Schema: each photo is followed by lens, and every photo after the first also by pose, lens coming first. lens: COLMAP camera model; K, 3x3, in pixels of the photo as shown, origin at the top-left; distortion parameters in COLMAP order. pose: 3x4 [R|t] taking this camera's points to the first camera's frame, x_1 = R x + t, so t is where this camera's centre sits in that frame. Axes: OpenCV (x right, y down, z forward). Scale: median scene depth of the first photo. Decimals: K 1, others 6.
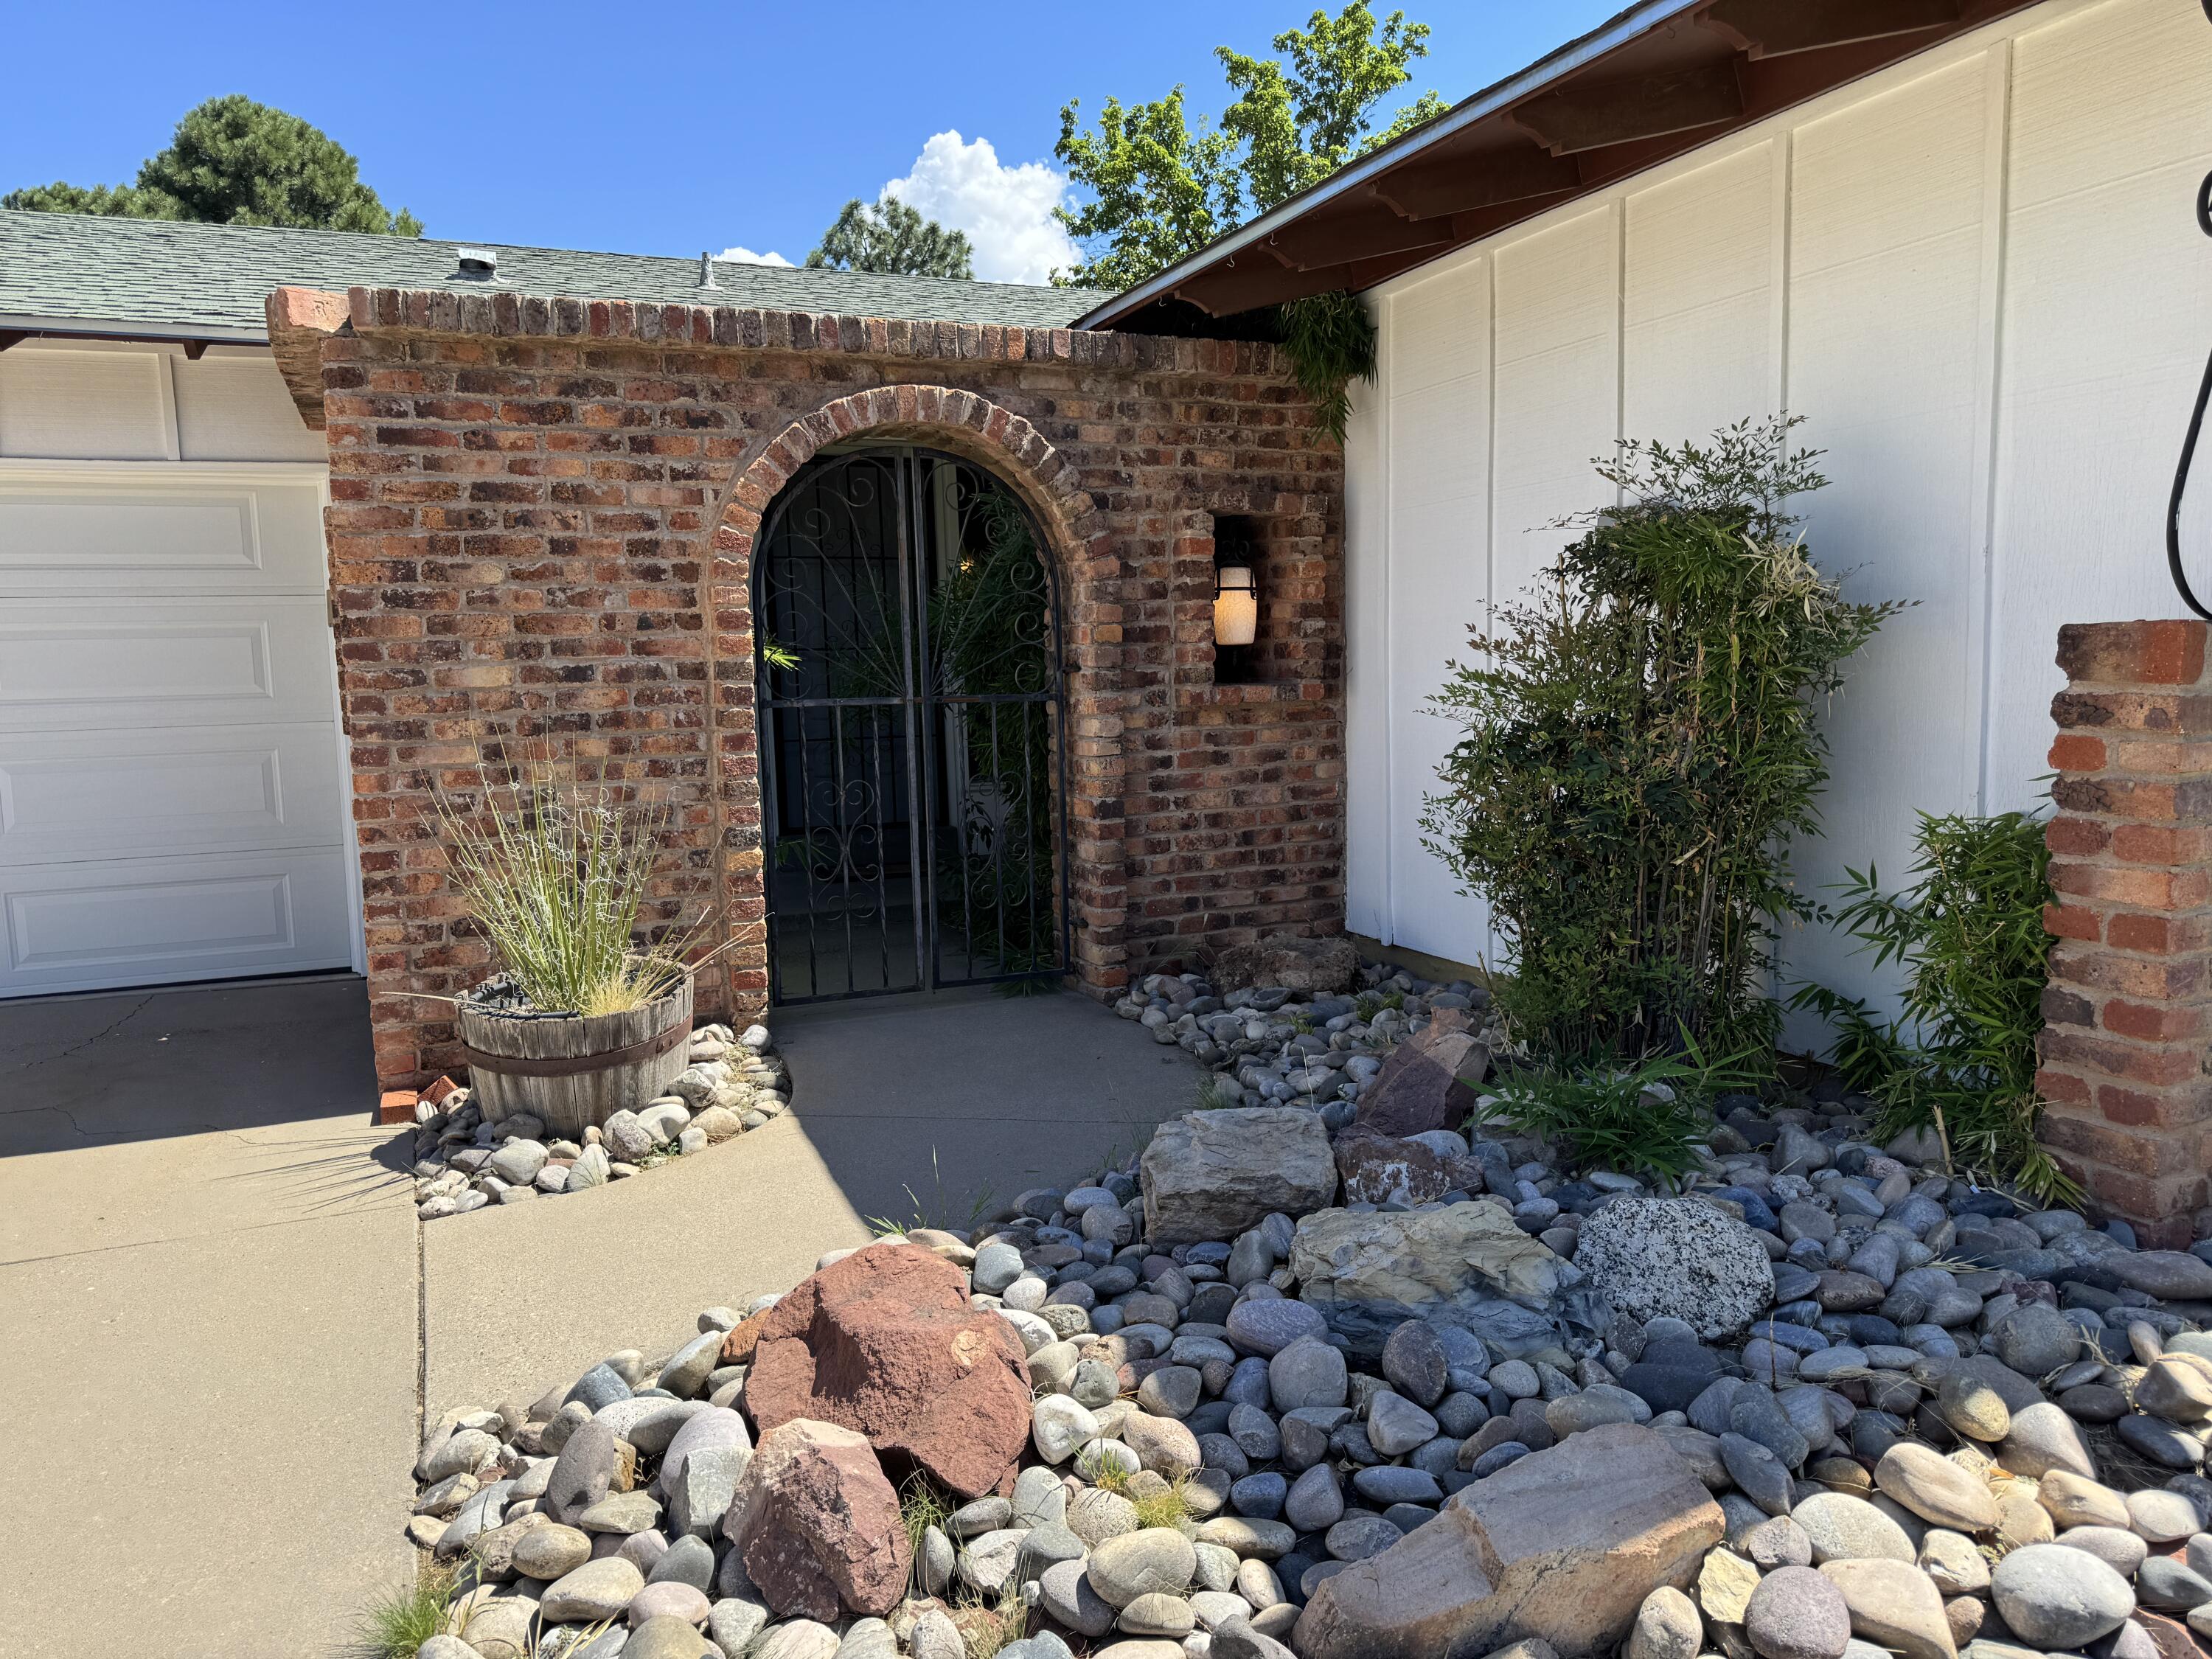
lens RADIAL K [[1564.1, 0, 1101.6], [0, 1564.1, 833.1], [0, 0, 1]] dist [0.068746, -0.038667]
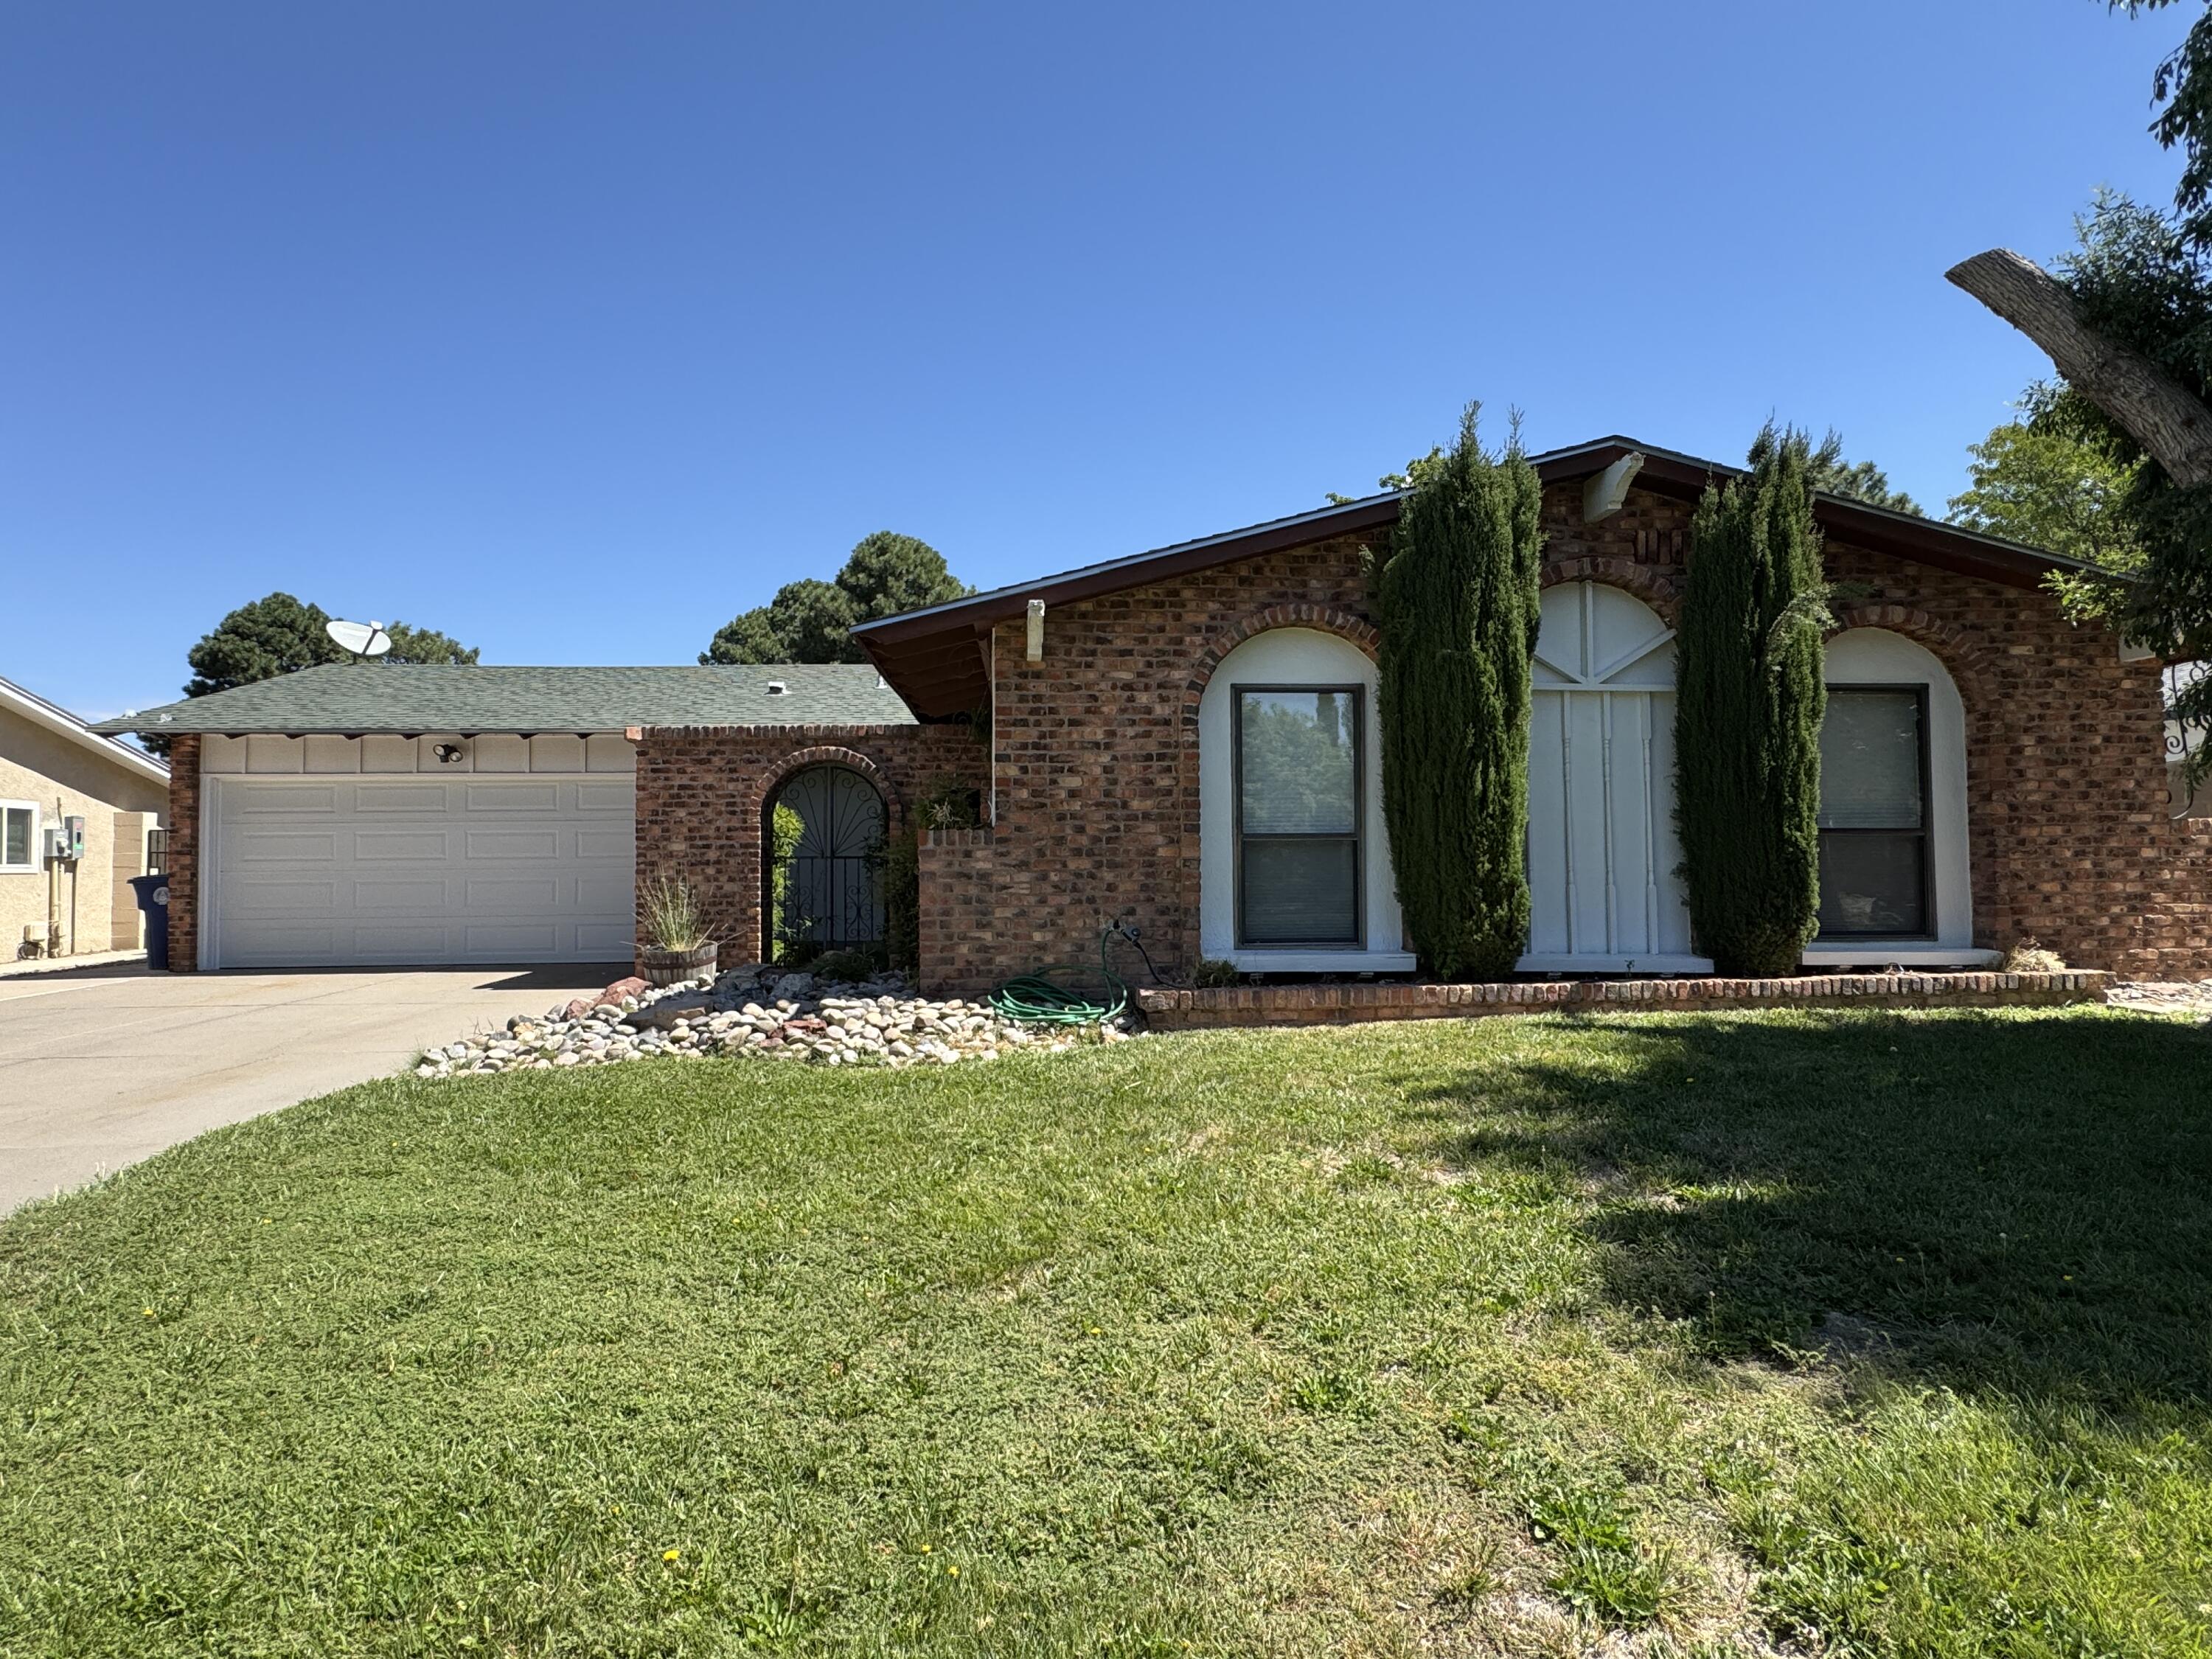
lens RADIAL K [[1217.4, 0, 1100.5], [0, 1217.4, 823.0], [0, 0, 1]] dist [-0.000664, 0.016462]
pose [[0.942308, 0.000795, -0.334745, 1.101092], [-0.049351, 0.989400, -0.136572, 0.128080], [0.331088, 0.145213, 0.932359, -0.871399]]
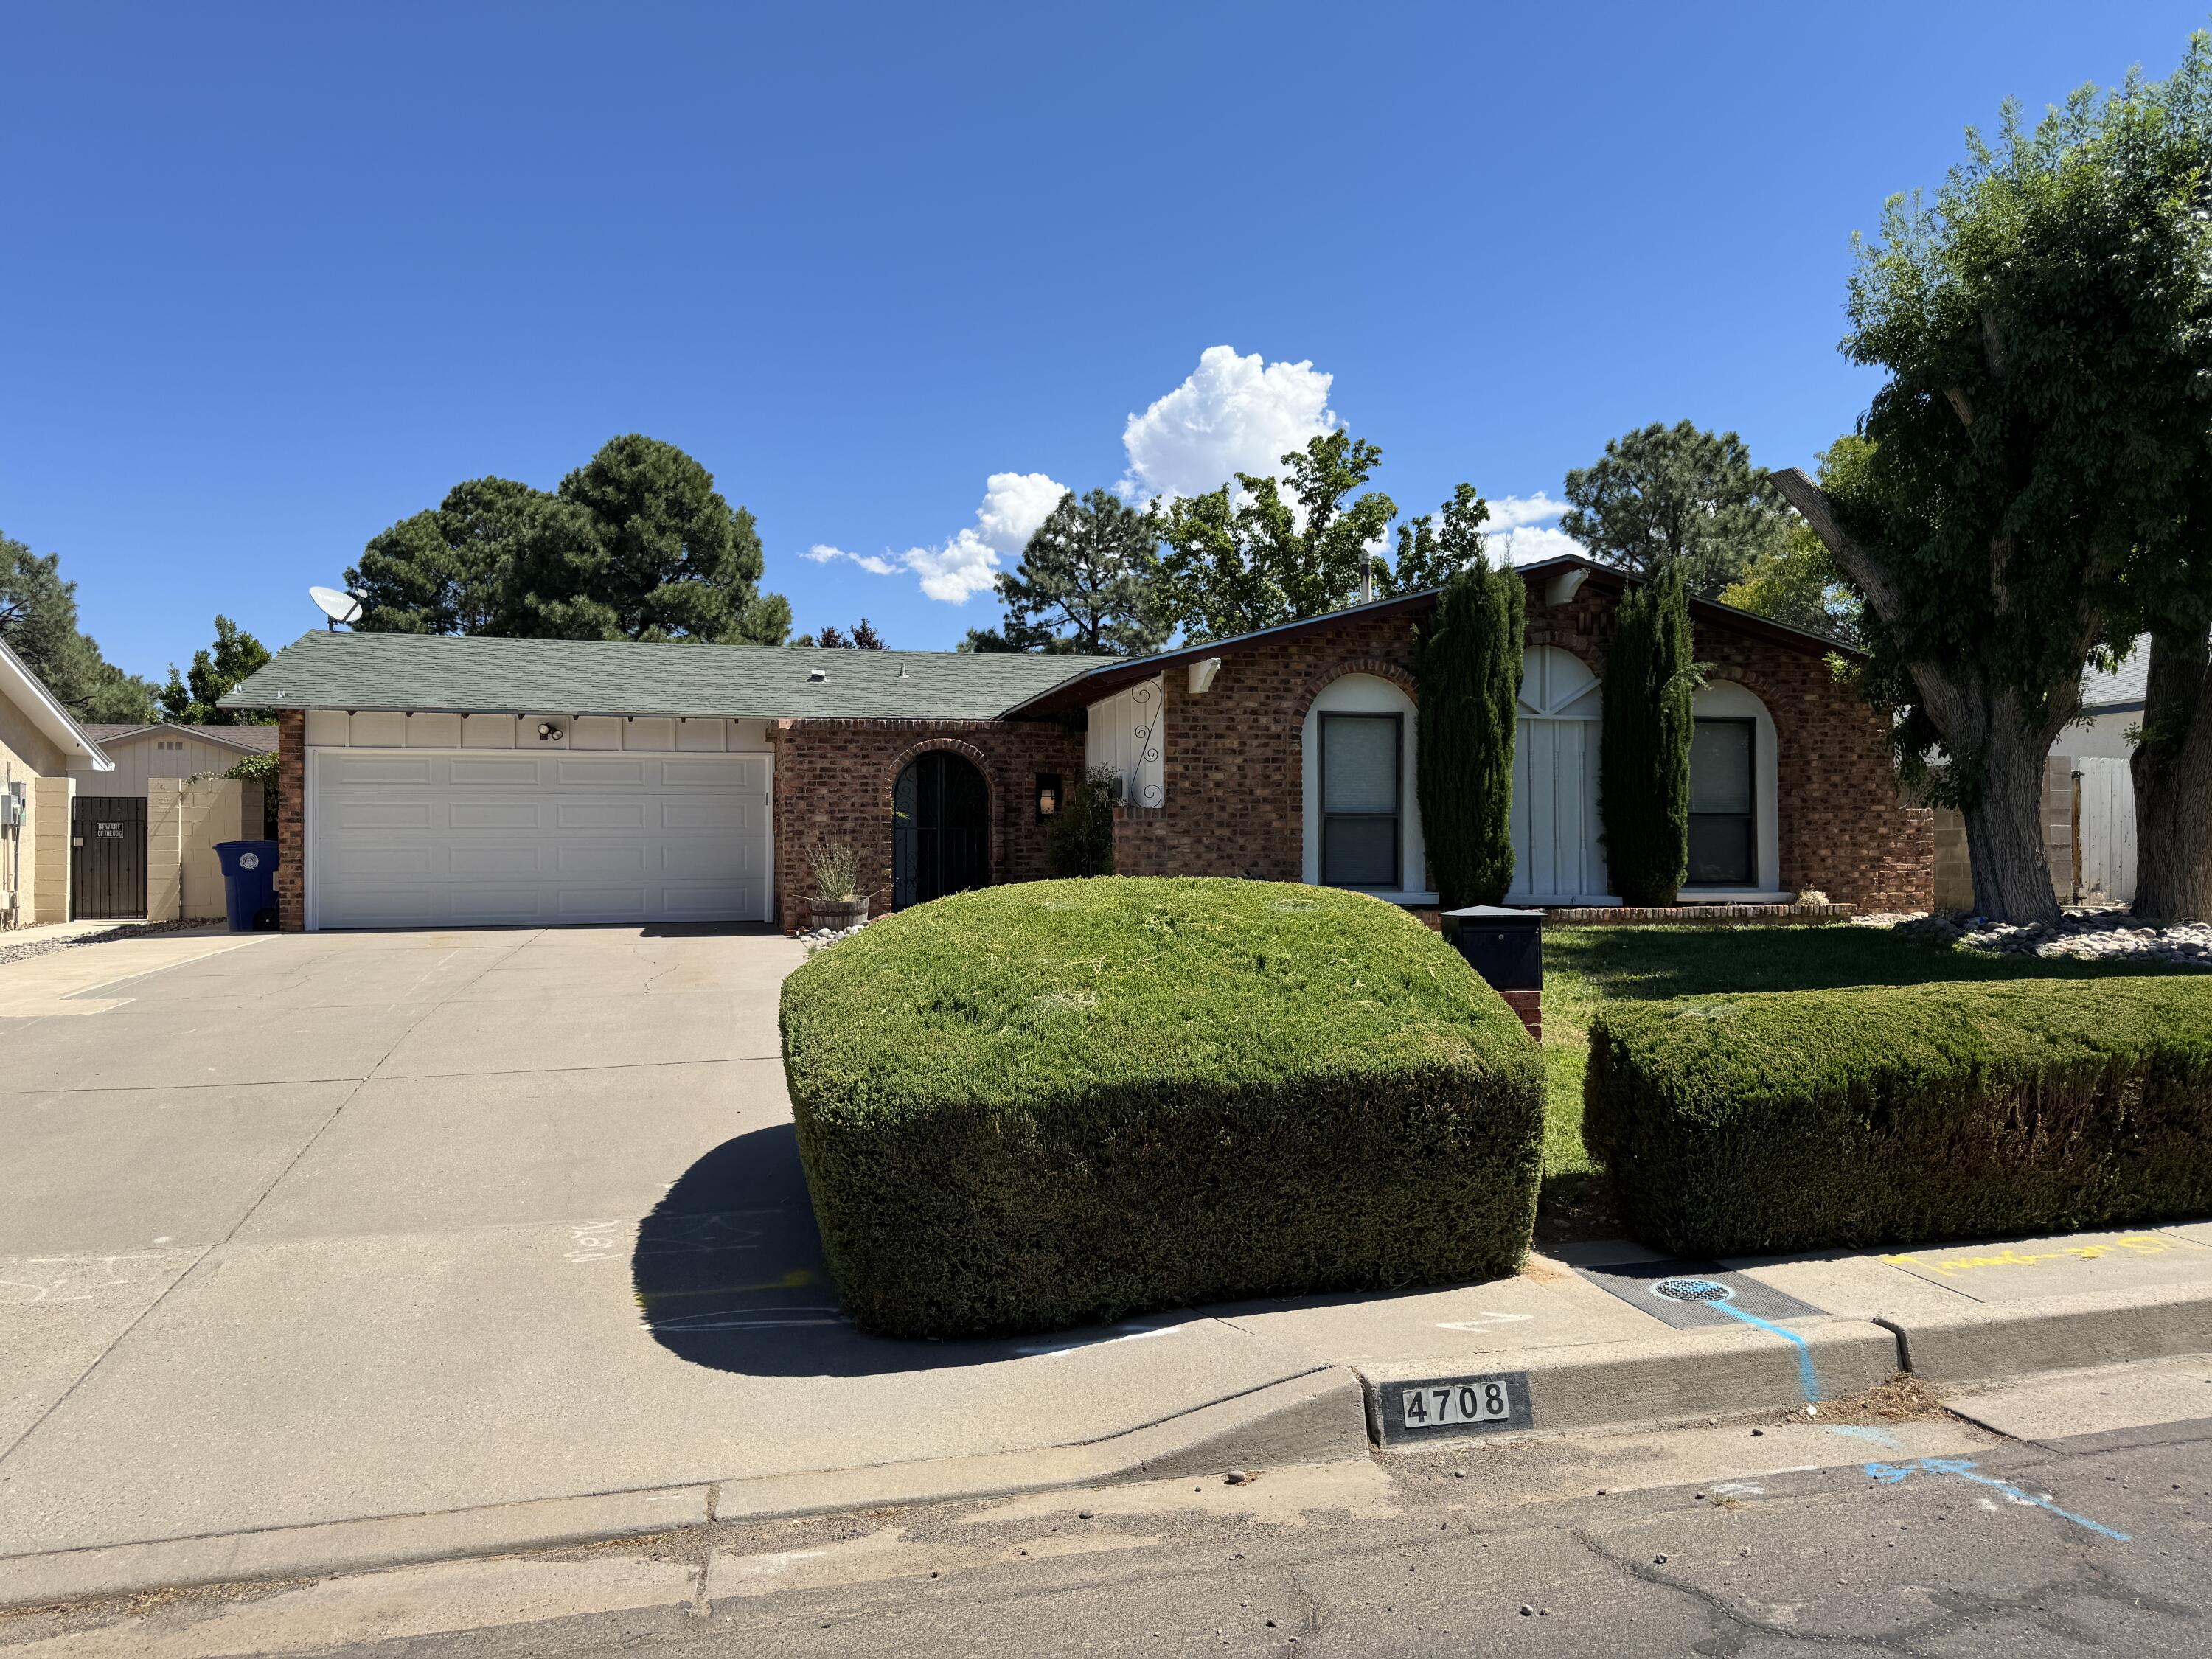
lens RADIAL K [[1564.1, 0, 1097.1], [0, 1564.1, 820.8], [0, 0, 1]] dist [0.068746, -0.038667]
pose [[0.987251, 0.014533, -0.158504, 0.785100], [-0.035157, 0.991138, -0.128102, 0.334287], [0.155238, 0.132041, 0.979013, -2.353247]]
